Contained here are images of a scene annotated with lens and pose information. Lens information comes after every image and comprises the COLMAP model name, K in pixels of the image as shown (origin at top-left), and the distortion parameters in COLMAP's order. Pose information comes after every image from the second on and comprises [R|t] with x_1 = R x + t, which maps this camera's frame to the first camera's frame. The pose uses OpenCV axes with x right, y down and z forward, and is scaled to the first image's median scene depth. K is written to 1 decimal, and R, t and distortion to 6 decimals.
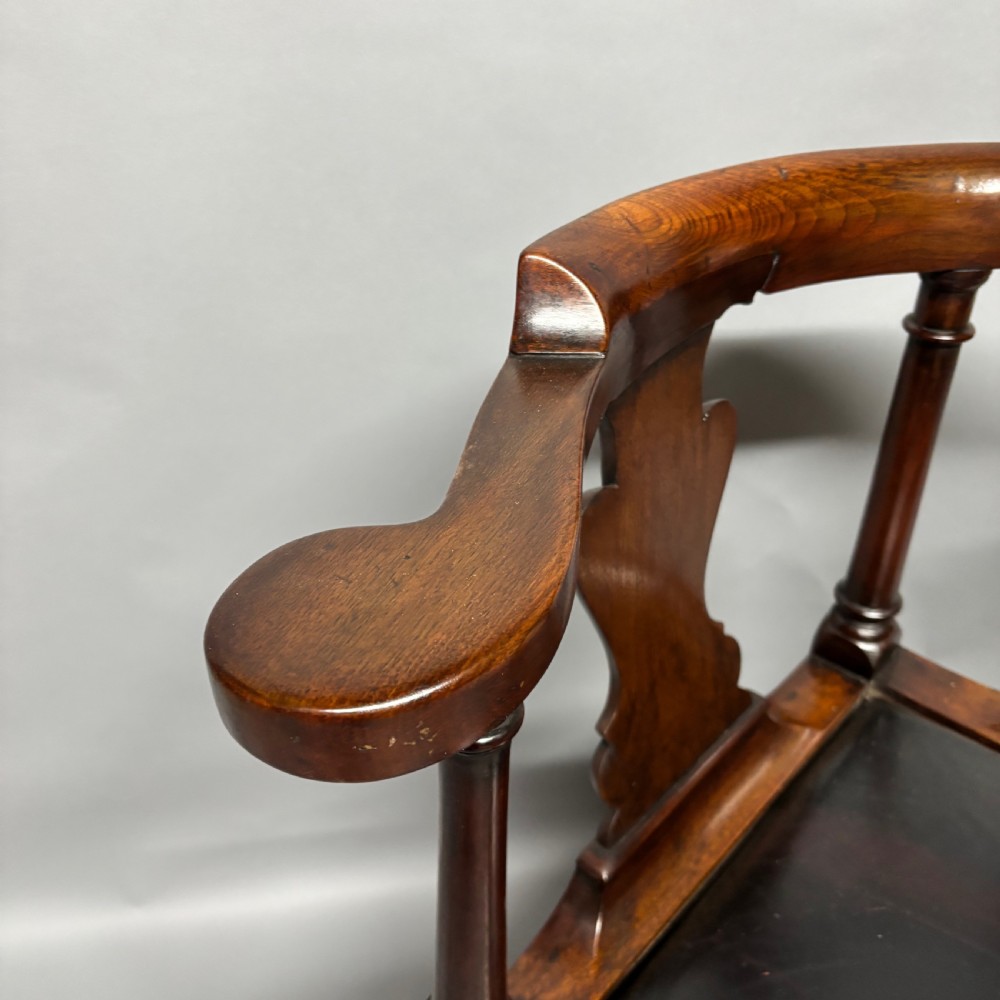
lens RADIAL K [[1027.6, 0, 513.6], [0, 1027.6, 520.2], [0, 0, 1]] dist [0.044459, -0.078797]
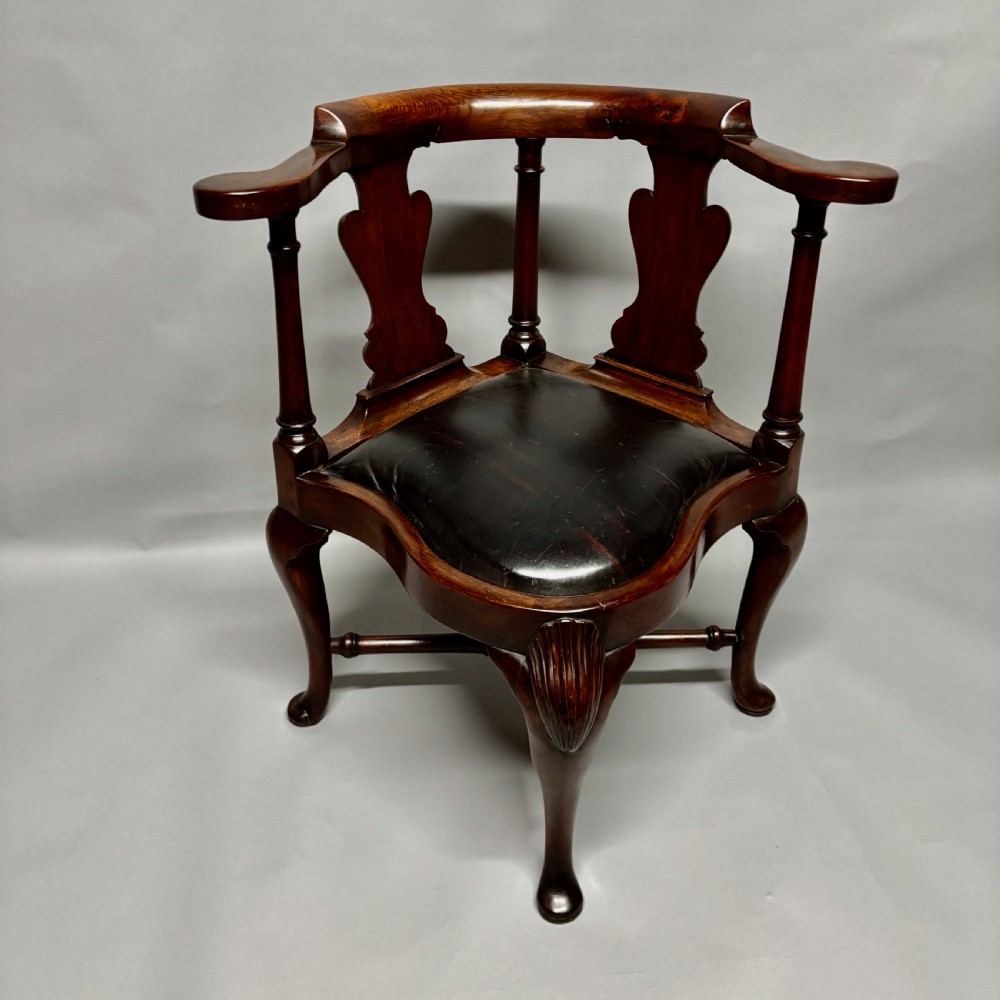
lens RADIAL K [[1015.0, 0, 500.0], [0, 1015.0, 515.7], [0, 0, 1]] dist [0.056811, -0.094753]
pose [[0.999864, 0.016260, 0.002598, 0.404077], [-0.016139, 0.999026, -0.041072, 0.734055], [-0.003263, 0.041024, 0.999153, -1.310869]]
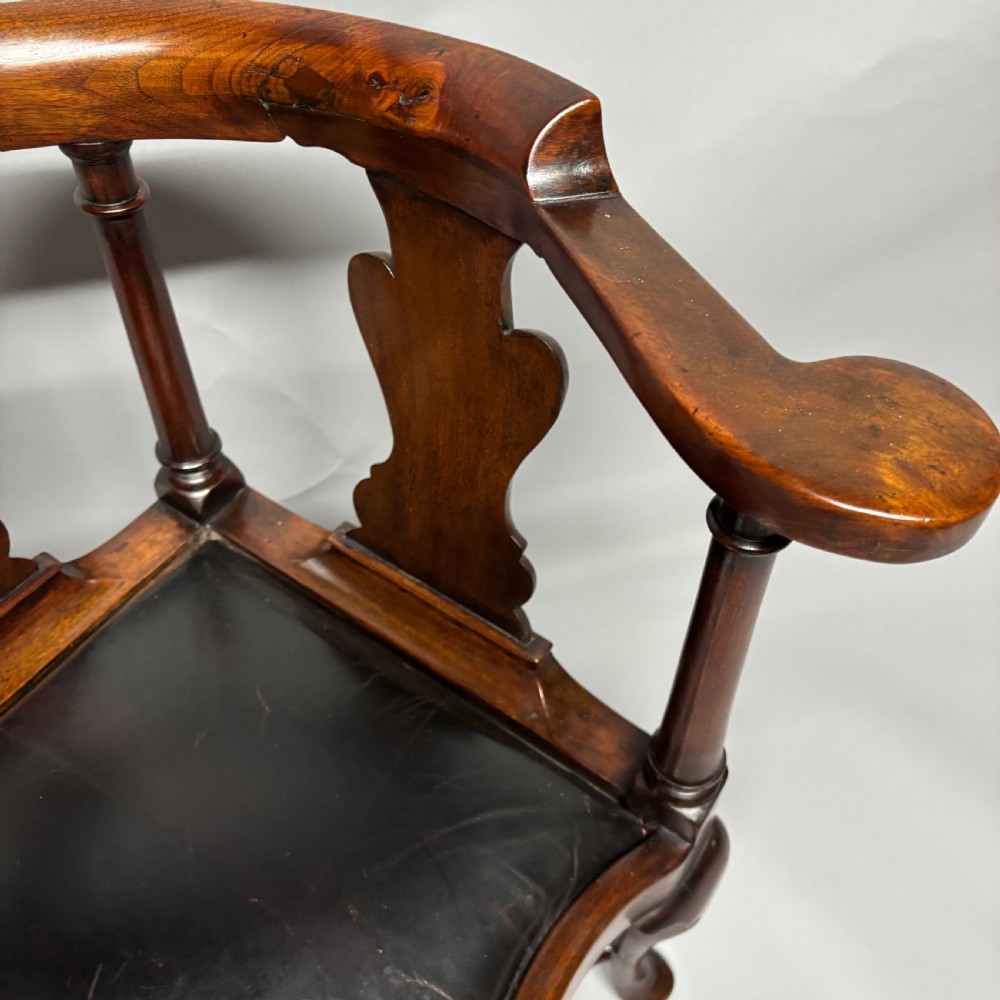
lens RADIAL K [[1027.6, 0, 513.6], [0, 1027.6, 520.2], [0, 0, 1]] dist [0.044459, -0.078797]
pose [[0.990801, -0.079994, 0.109155, 0.742396], [0.047988, 0.961857, 0.269312, -0.156037], [-0.126535, -0.261596, 0.956847, -0.046511]]
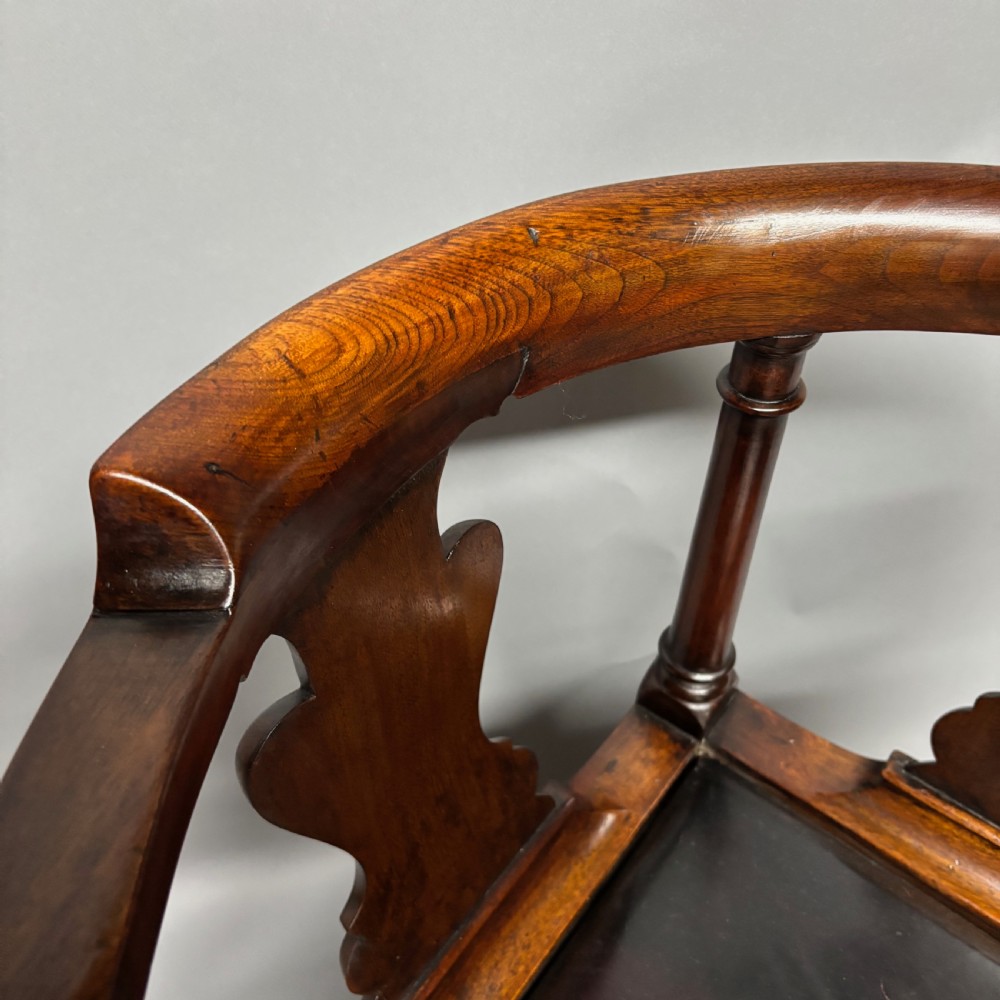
lens RADIAL K [[1027.6, 0, 513.6], [0, 1027.6, 520.2], [0, 0, 1]] dist [0.044459, -0.078797]
pose [[0.996851, -0.049691, 0.061798, 0.193830], [0.036470, 0.979292, 0.199142, -0.285560], [-0.070414, -0.196261, 0.978020, 0.258381]]
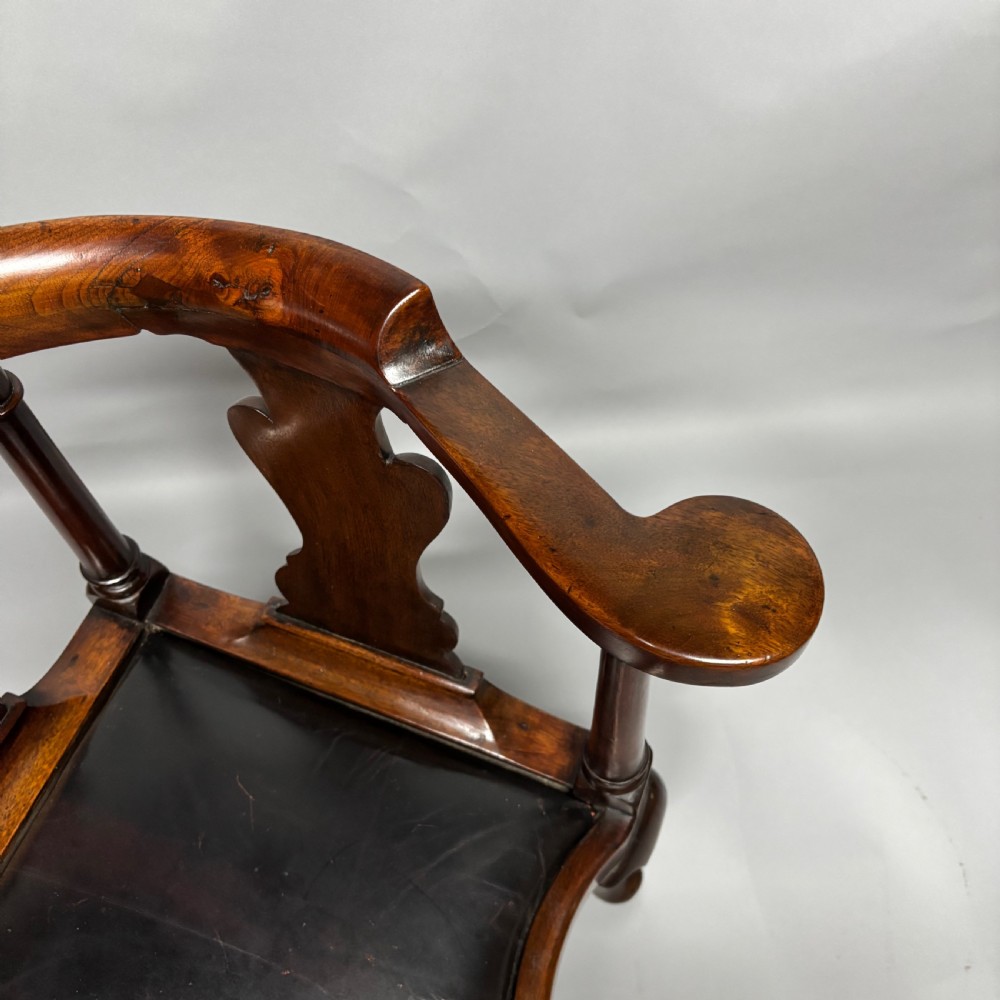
lens RADIAL K [[1015.0, 0, 500.0], [0, 1015.0, 515.7], [0, 0, 1]] dist [0.056811, -0.094753]
pose [[0.937433, -0.311256, 0.156013, 0.784180], [0.221334, 0.878657, 0.423051, -0.451910], [-0.268759, -0.362051, 0.892574, -0.076076]]
